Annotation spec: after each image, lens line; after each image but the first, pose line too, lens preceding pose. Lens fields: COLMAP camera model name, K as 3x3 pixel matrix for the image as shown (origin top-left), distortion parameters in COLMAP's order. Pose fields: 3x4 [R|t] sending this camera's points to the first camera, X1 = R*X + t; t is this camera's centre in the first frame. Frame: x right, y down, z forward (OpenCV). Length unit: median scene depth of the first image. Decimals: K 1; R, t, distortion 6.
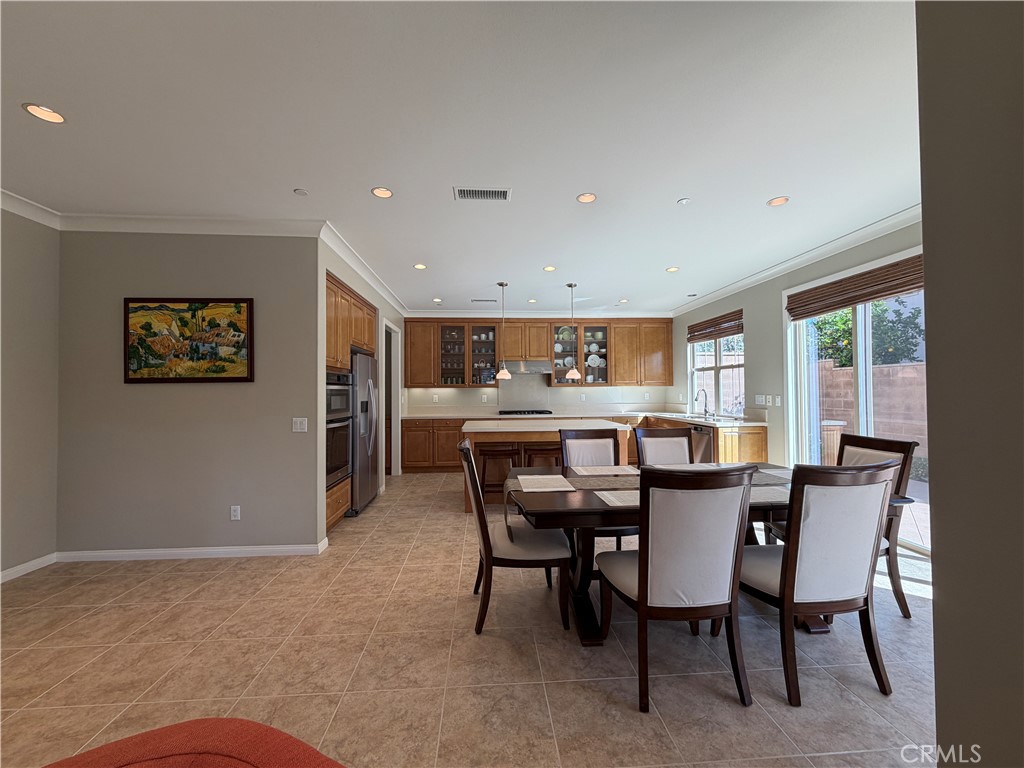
lens RADIAL K [[409.1, 0, 510.0], [0, 409.1, 383.3], [0, 0, 1]] dist [0.000220, 0.000263]
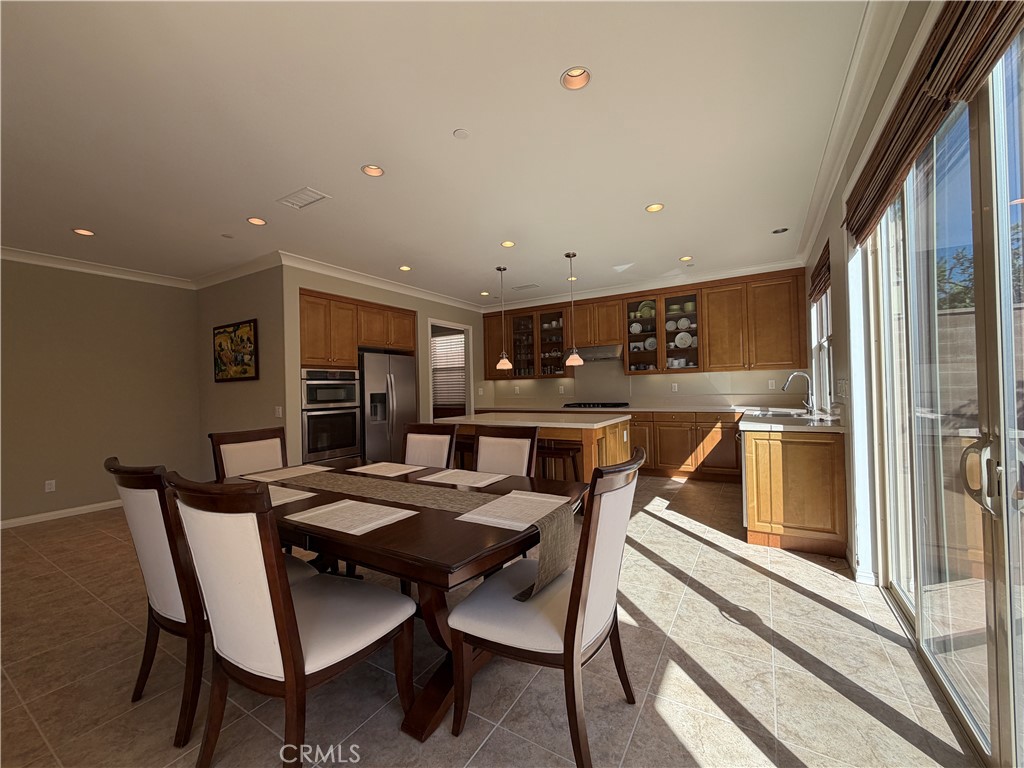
lens RADIAL K [[409.1, 0, 509.6], [0, 409.1, 383.6], [0, 0, 1]] dist [0.000220, 0.000263]
pose [[0.816464, -0.017518, -0.577131, 0.621514], [0.030344, 0.999460, 0.012590, 0.012948], [0.576598, -0.027792, 0.816555, 0.269467]]
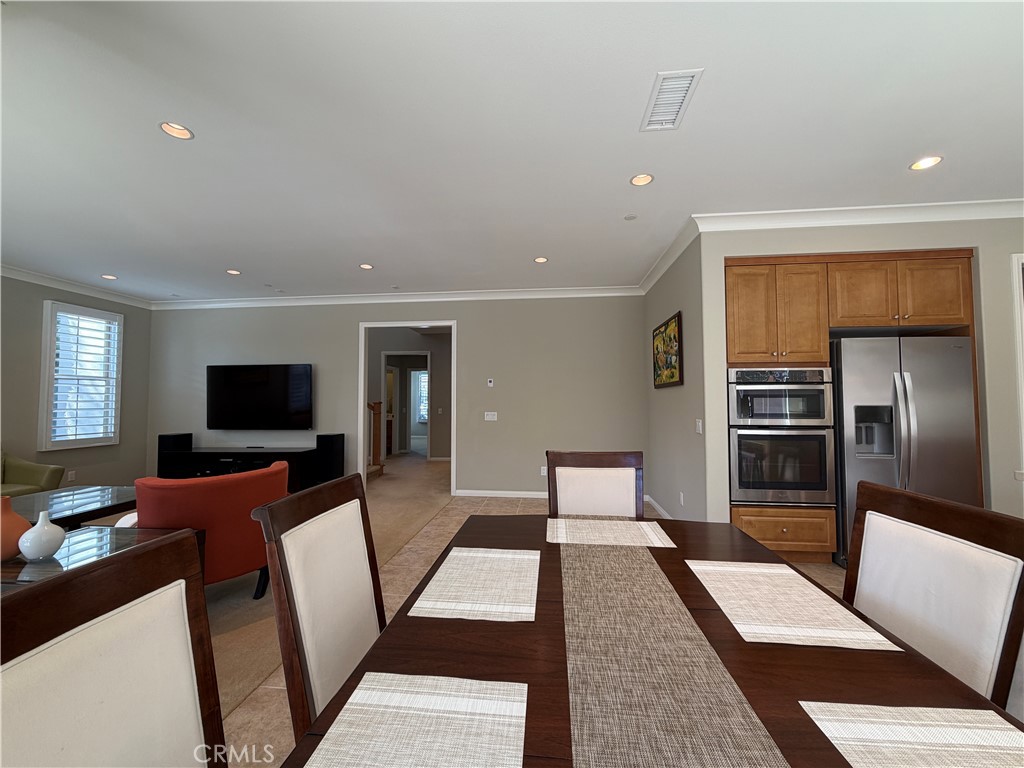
lens RADIAL K [[409.1, 0, 511.0], [0, 409.1, 383.6], [0, 0, 1]] dist [0.000220, 0.000263]
pose [[-0.171637, -0.035293, -0.984528, 0.408039], [0.023599, 0.998924, -0.039924, 0.019610], [0.984877, -0.030086, -0.170620, 0.534738]]
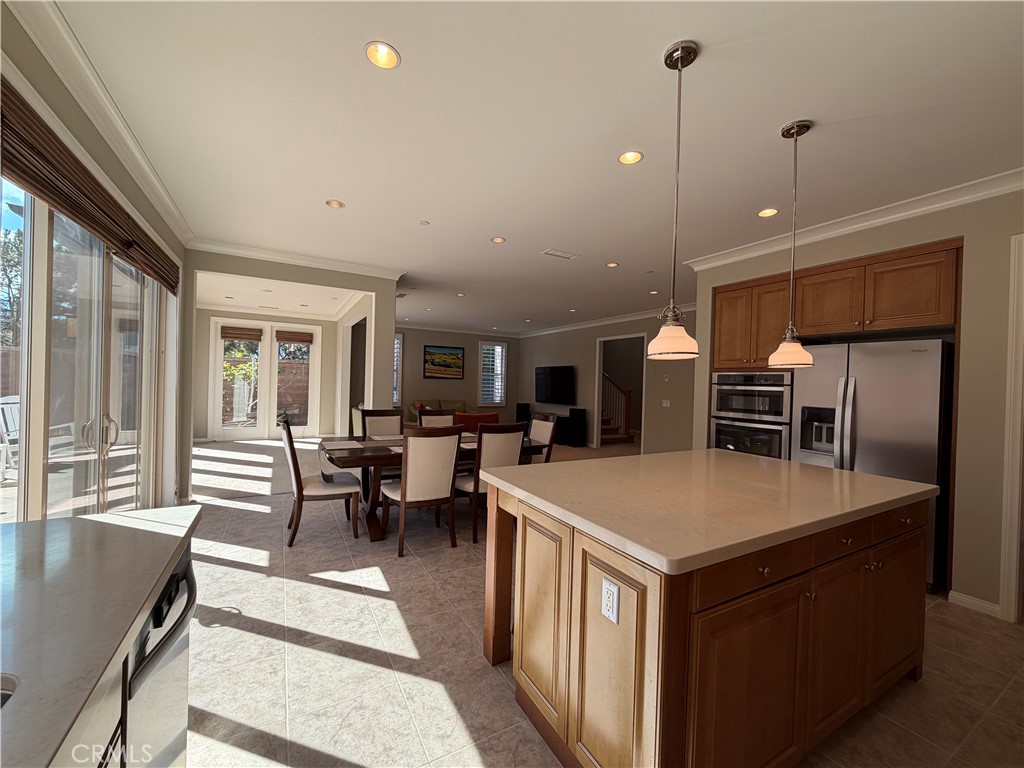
lens RADIAL K [[409.1, 0, 511.1], [0, 409.1, 383.9], [0, 0, 1]] dist [0.000220, 0.000263]
pose [[-0.900032, -0.016994, -0.435493, 0.465716], [-0.012854, 0.999840, -0.012449, 0.017301], [0.435635, -0.005607, -0.900106, 1.430241]]
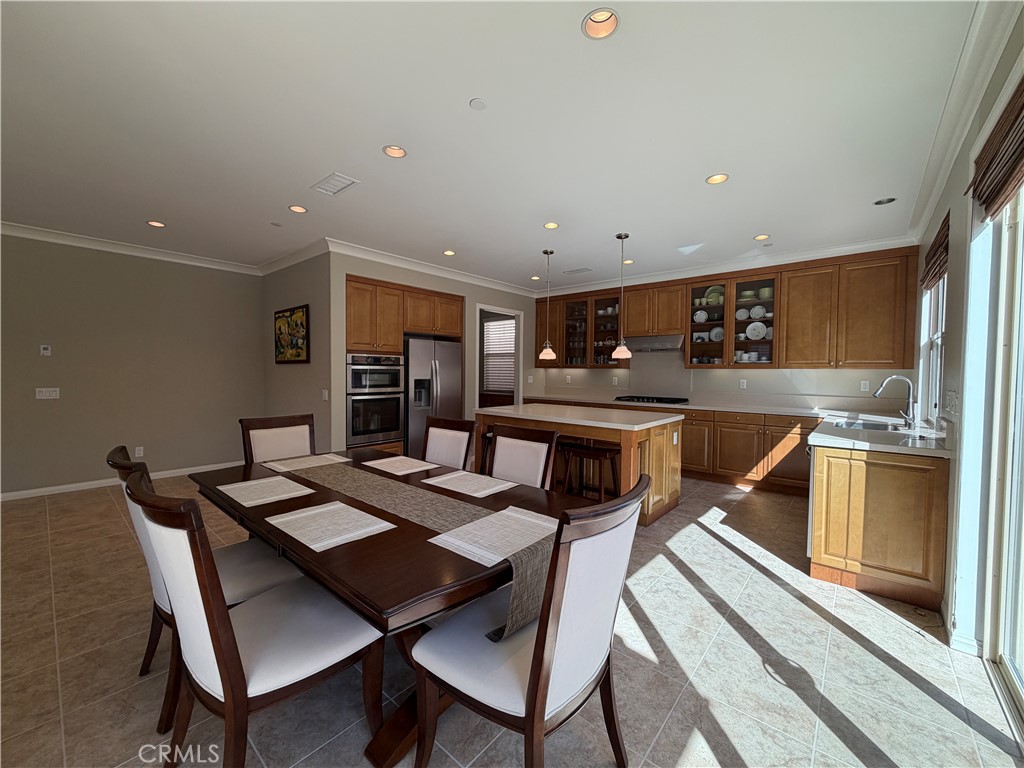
lens RADIAL K [[409.1, 0, 509.6], [0, 409.1, 383.6], [0, 0, 1]] dist [0.000220, 0.000263]
pose [[0.711465, 0.036865, -0.701754, 0.641615], [0.000343, 0.998605, 0.052807, -0.005438], [0.702721, -0.037811, 0.710460, 0.348030]]
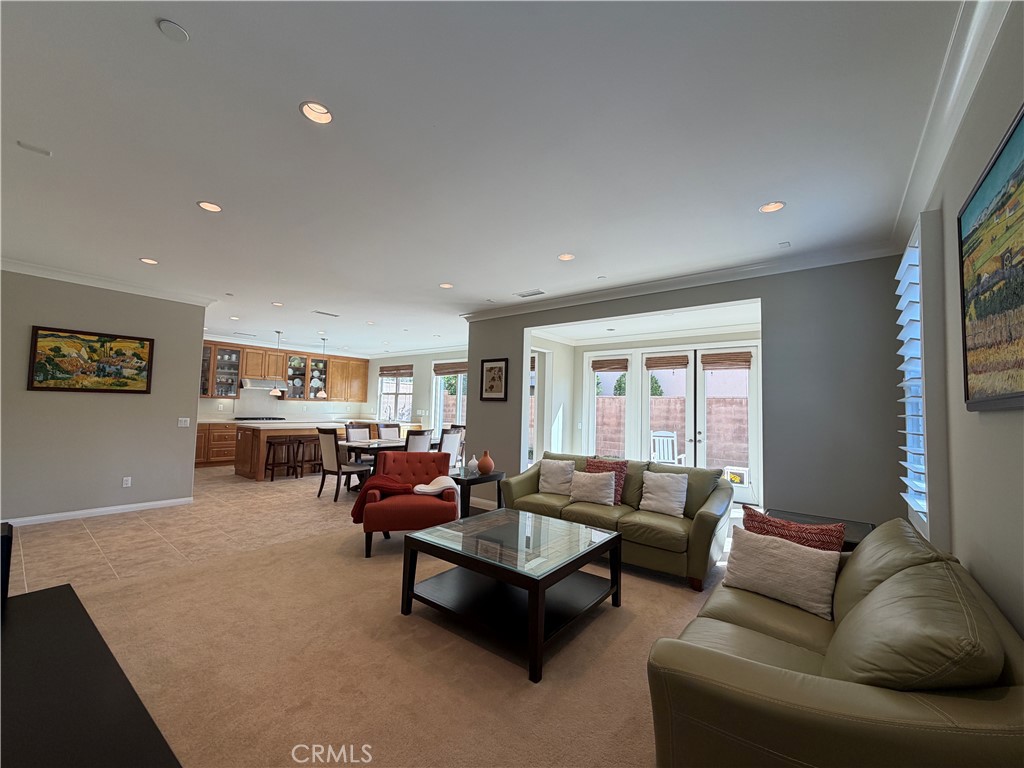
lens RADIAL K [[409.1, 0, 510.1], [0, 409.1, 384.0], [0, 0, 1]] dist [0.000220, 0.000263]
pose [[0.675008, 0.068927, 0.734584, -0.618496], [-0.047602, 0.997621, -0.049868, -0.020528], [-0.736273, -0.001306, 0.676683, -0.741524]]
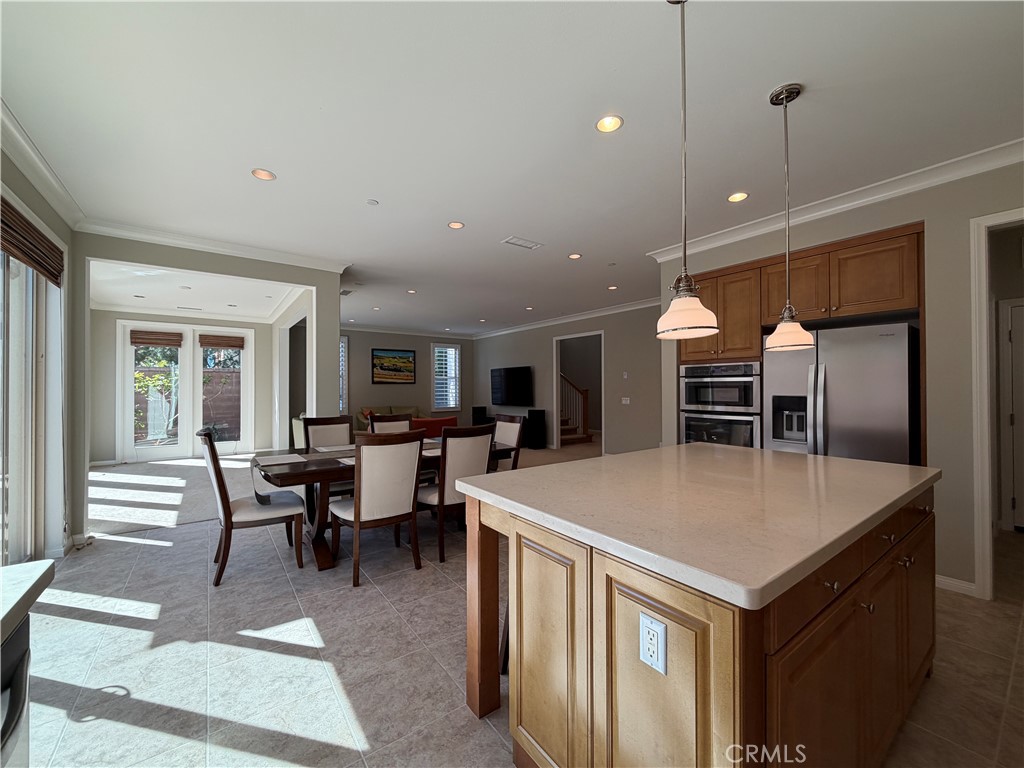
lens RADIAL K [[409.1, 0, 510.9], [0, 409.1, 383.8], [0, 0, 1]] dist [0.000220, 0.000263]
pose [[-0.841042, 0.004497, -0.540951, 0.458092], [0.020615, 0.999506, -0.023741, 0.028922], [0.540577, -0.031119, -0.840719, 1.353113]]
